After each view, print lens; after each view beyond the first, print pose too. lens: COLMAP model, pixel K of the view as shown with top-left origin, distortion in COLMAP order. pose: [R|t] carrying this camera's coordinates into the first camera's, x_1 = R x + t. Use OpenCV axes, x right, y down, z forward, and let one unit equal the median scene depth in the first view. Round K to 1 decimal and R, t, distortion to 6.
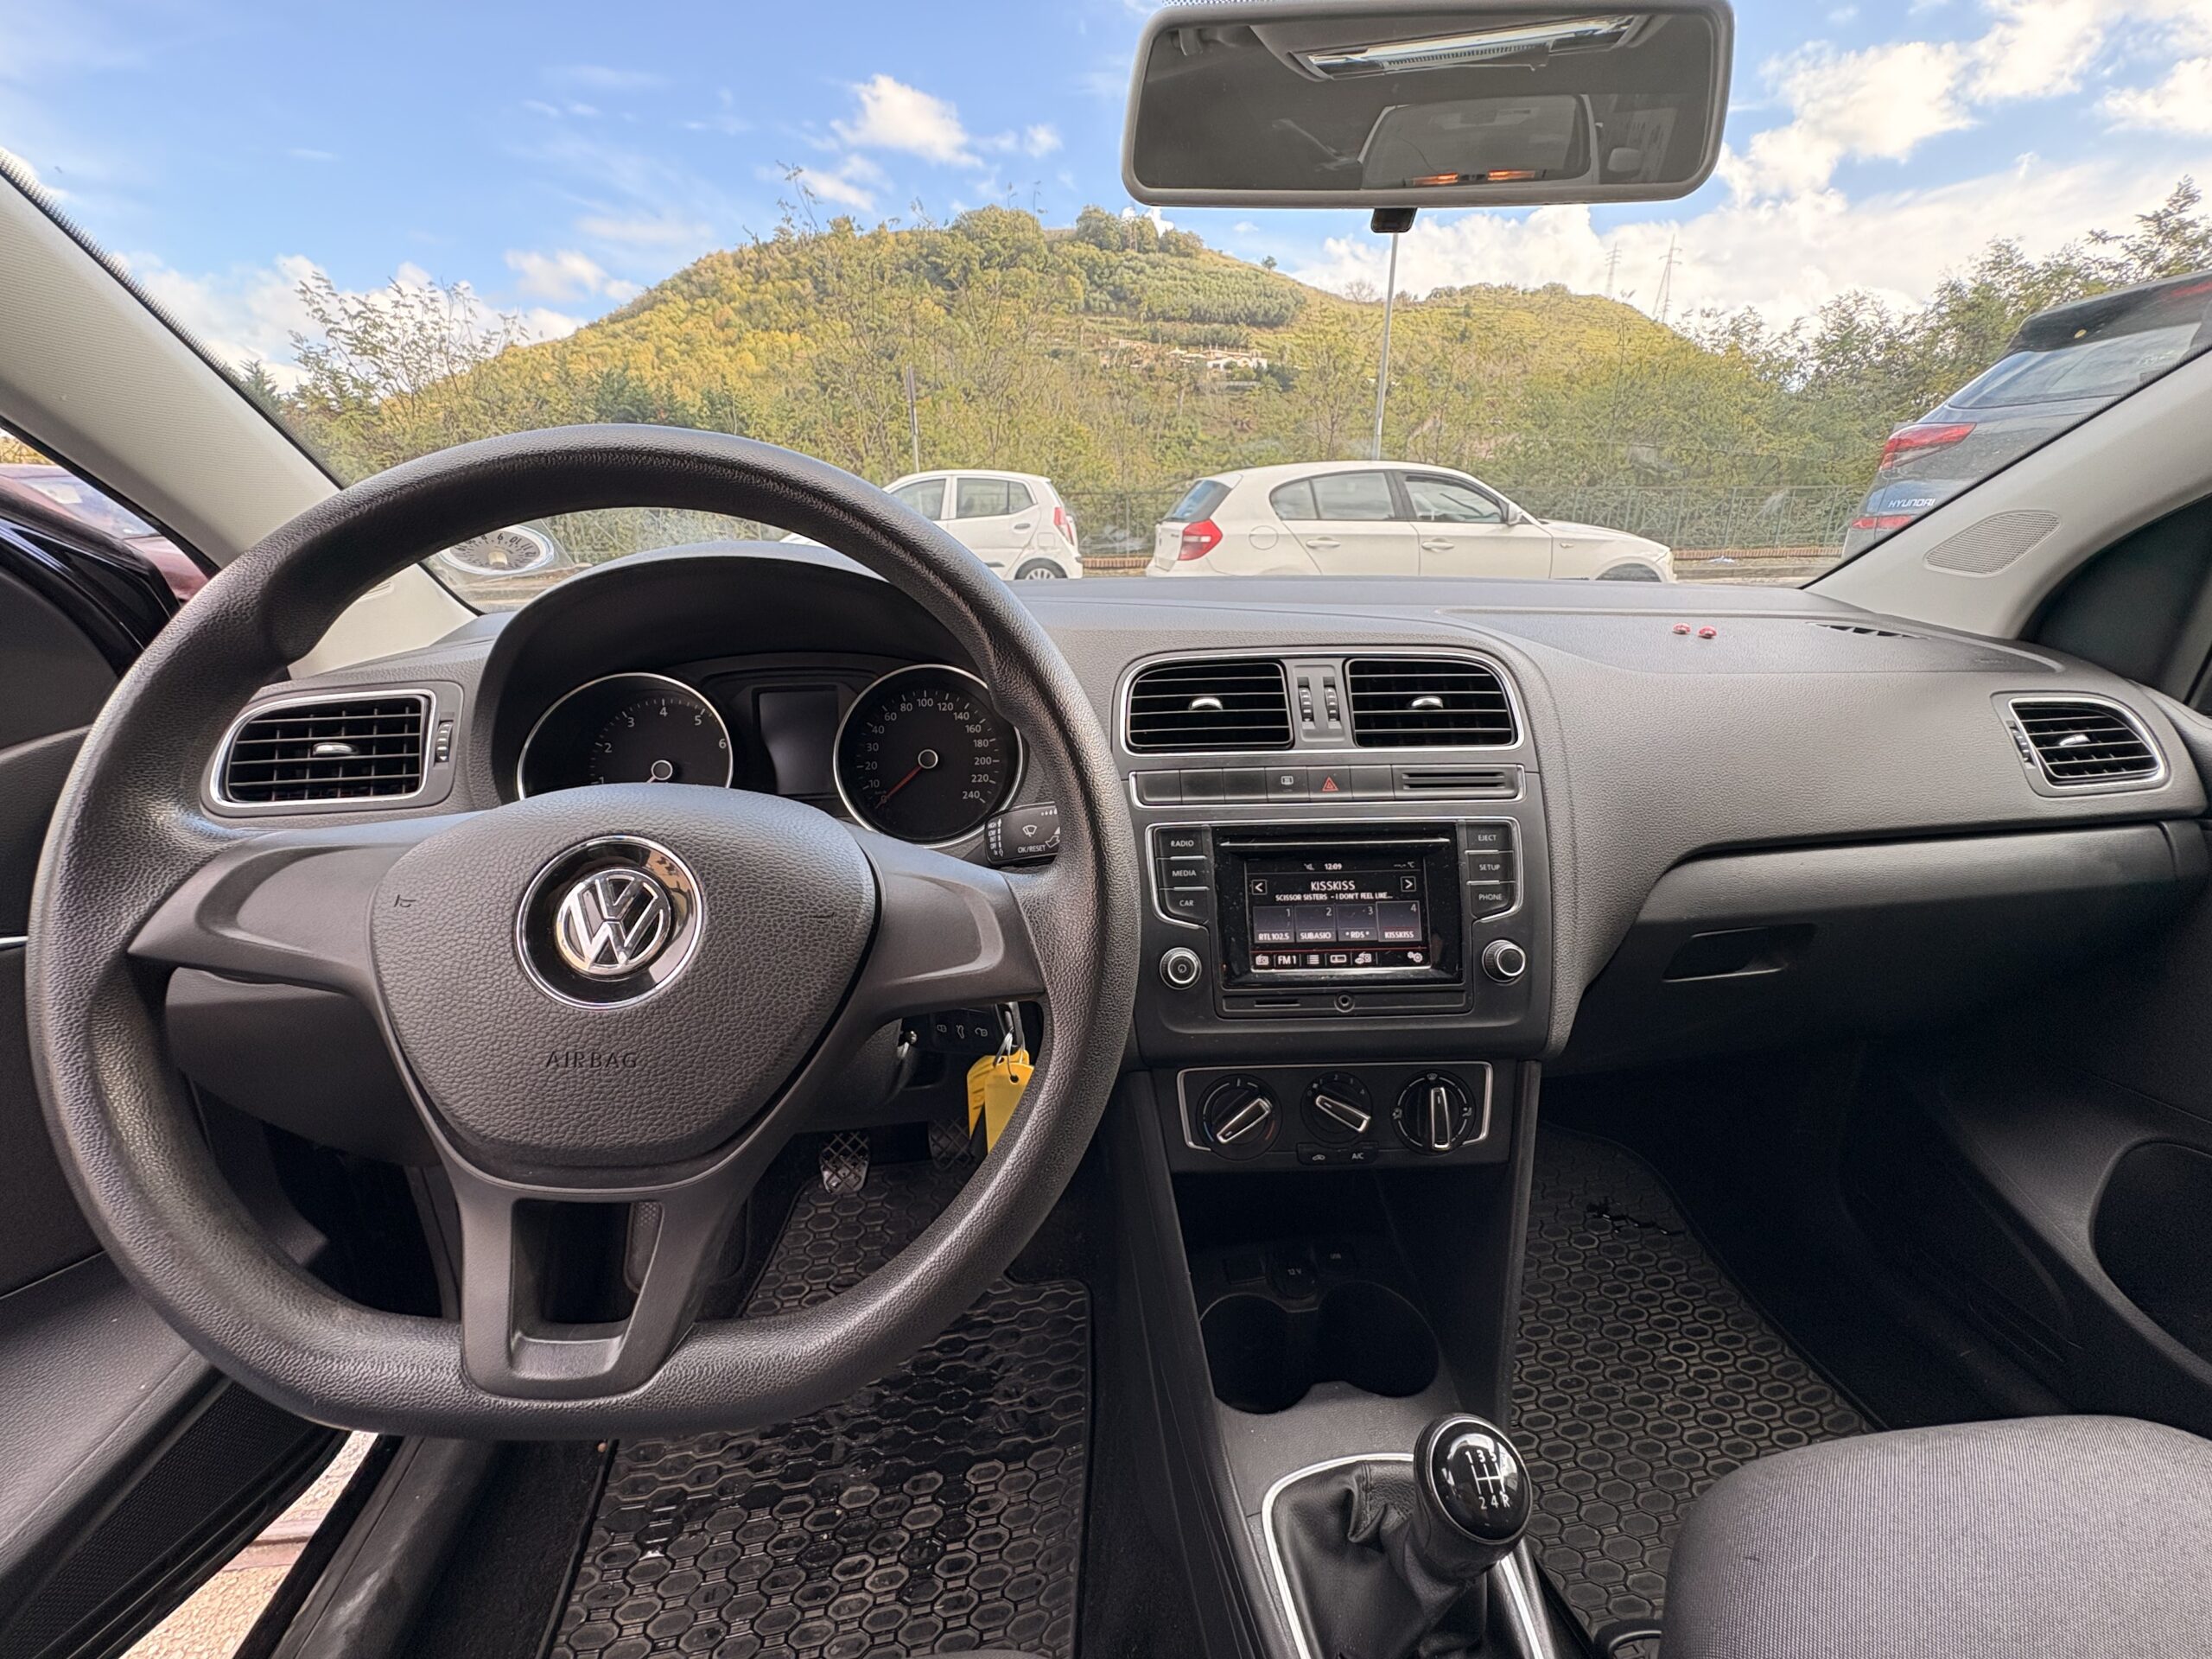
lens RADIAL K [[891.0, 0, 1106.0], [0, 891.0, 825.3], [0, 0, 1]] dist [0.000835, 0.000441]
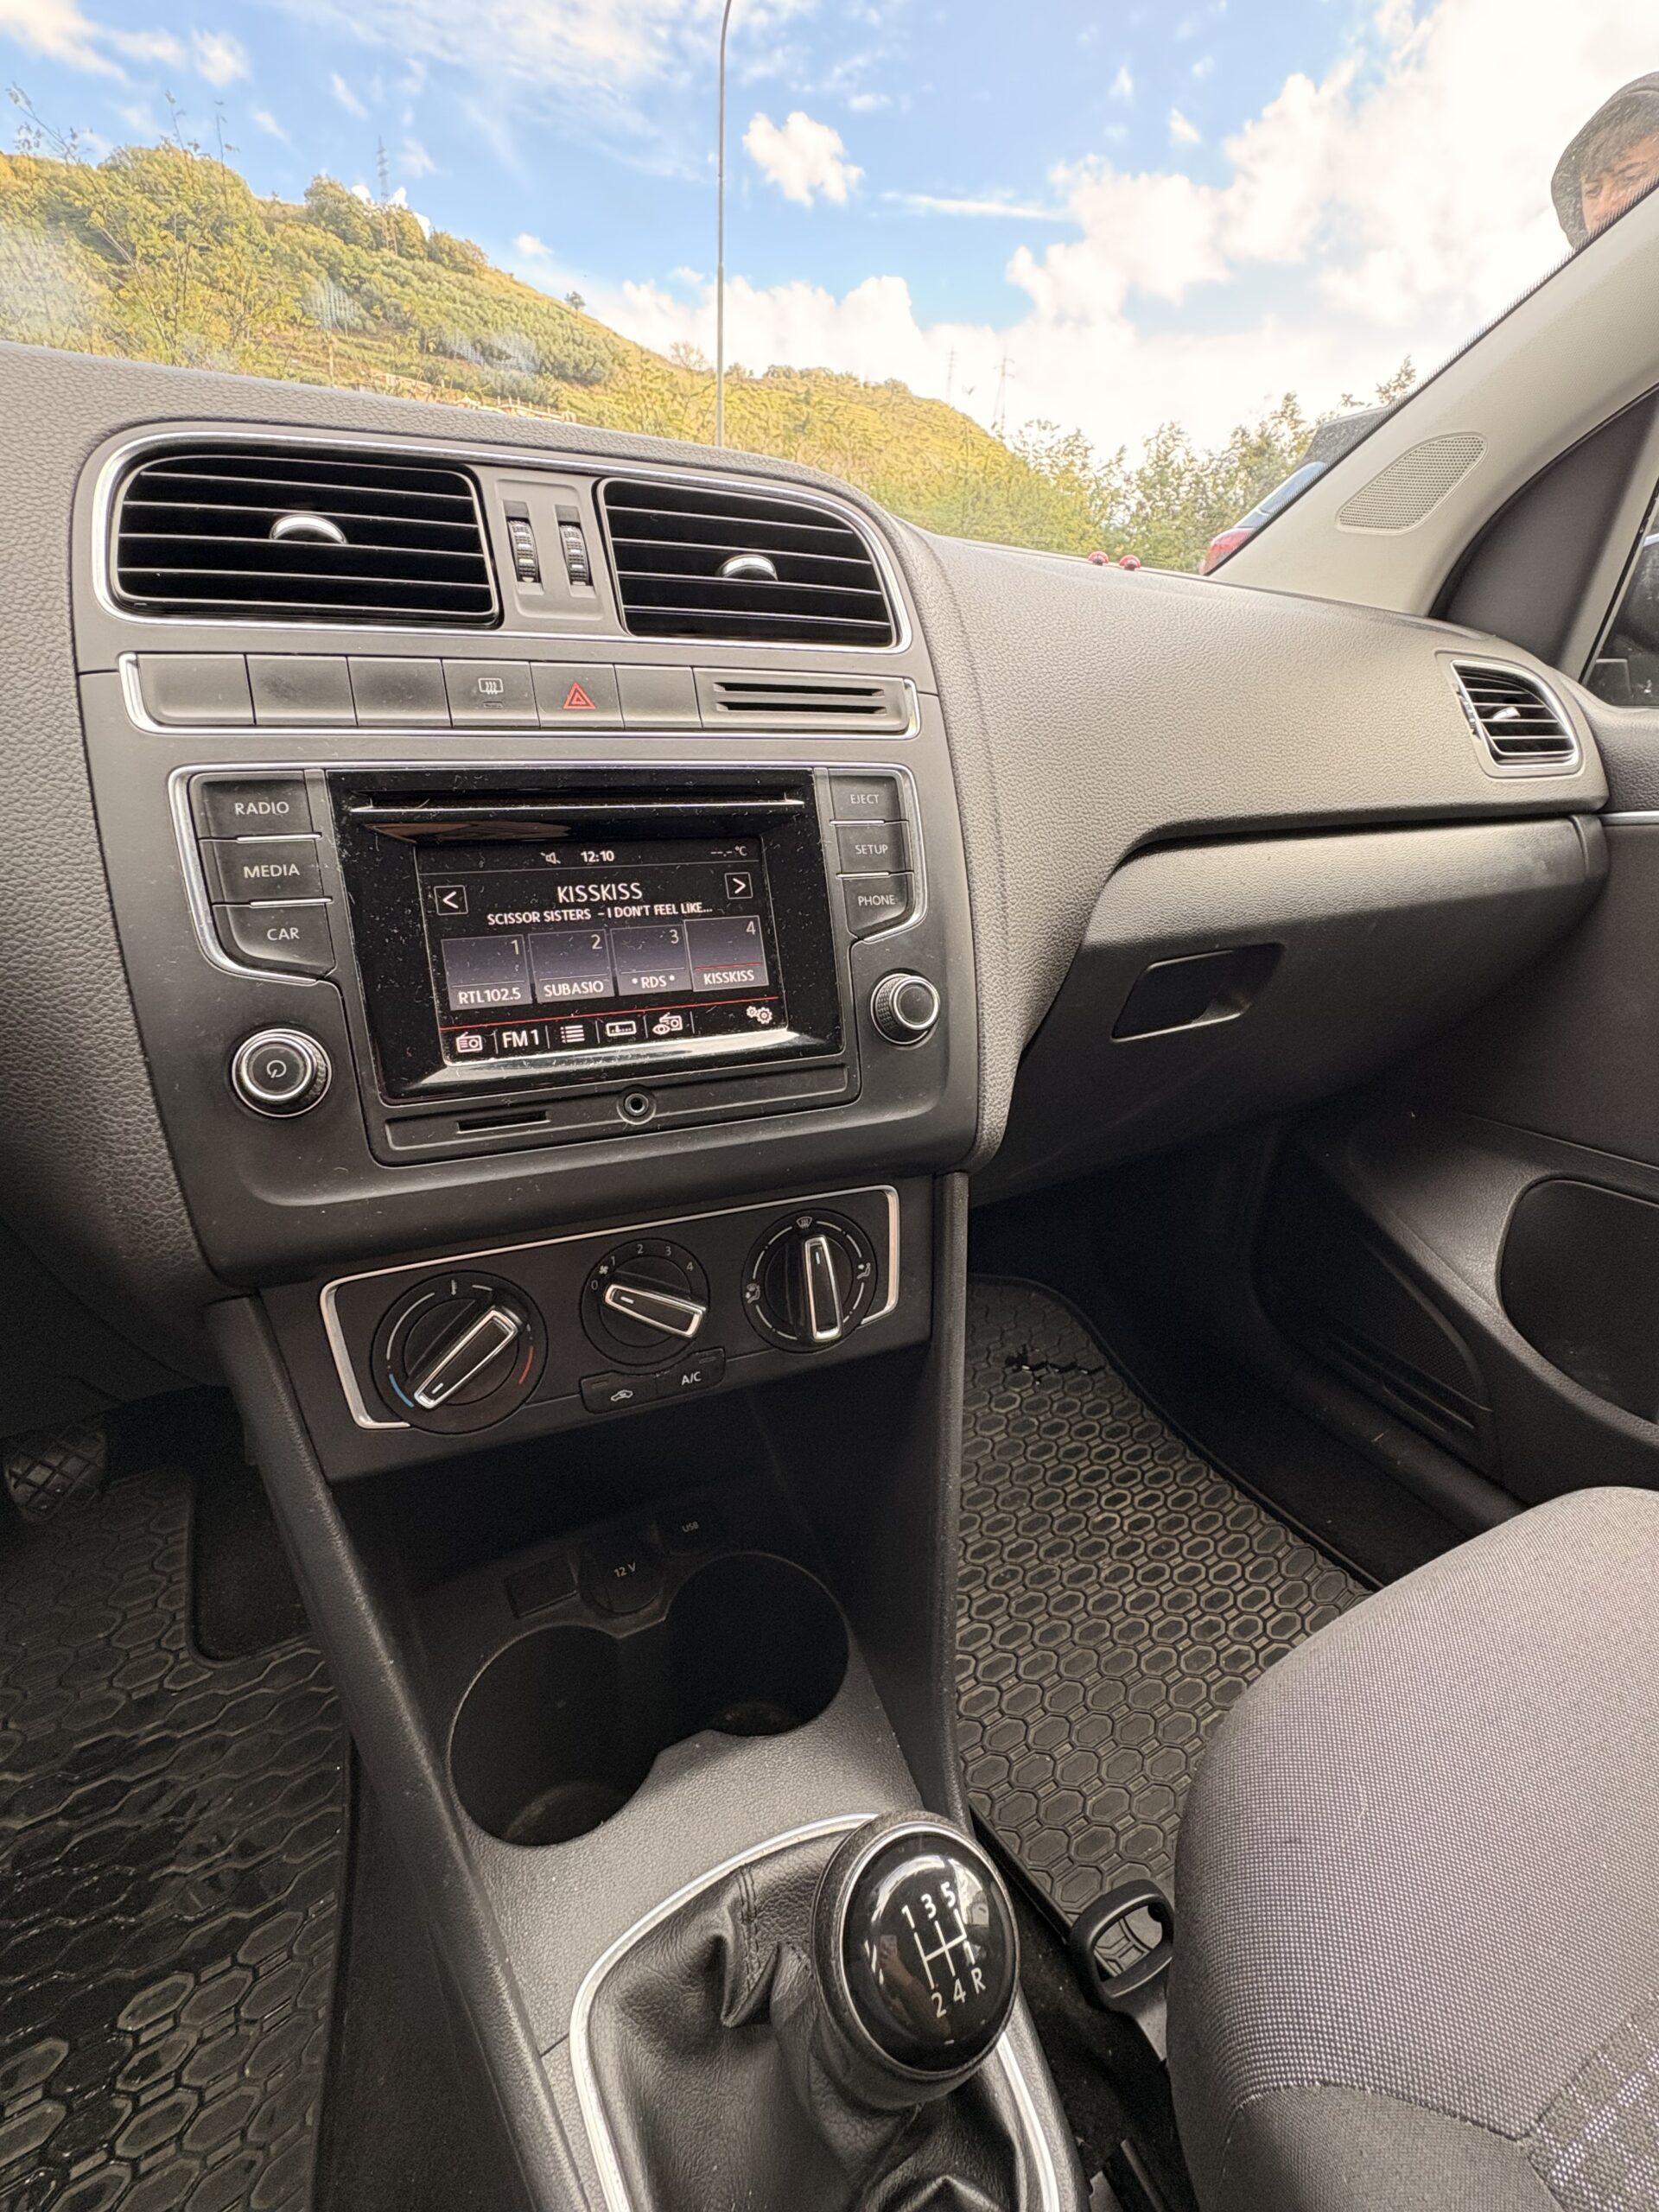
lens RADIAL K [[1002.4, 0, 840.0], [0, 1002.4, 1098.2], [0, 0, 1]] dist [-0.003300, 0.001397]
pose [[0.927700, -0.103253, 0.358763, 0.154613], [0.067697, 0.991587, 0.110328, 0.126629], [-0.367136, -0.078064, 0.926886, 0.375206]]
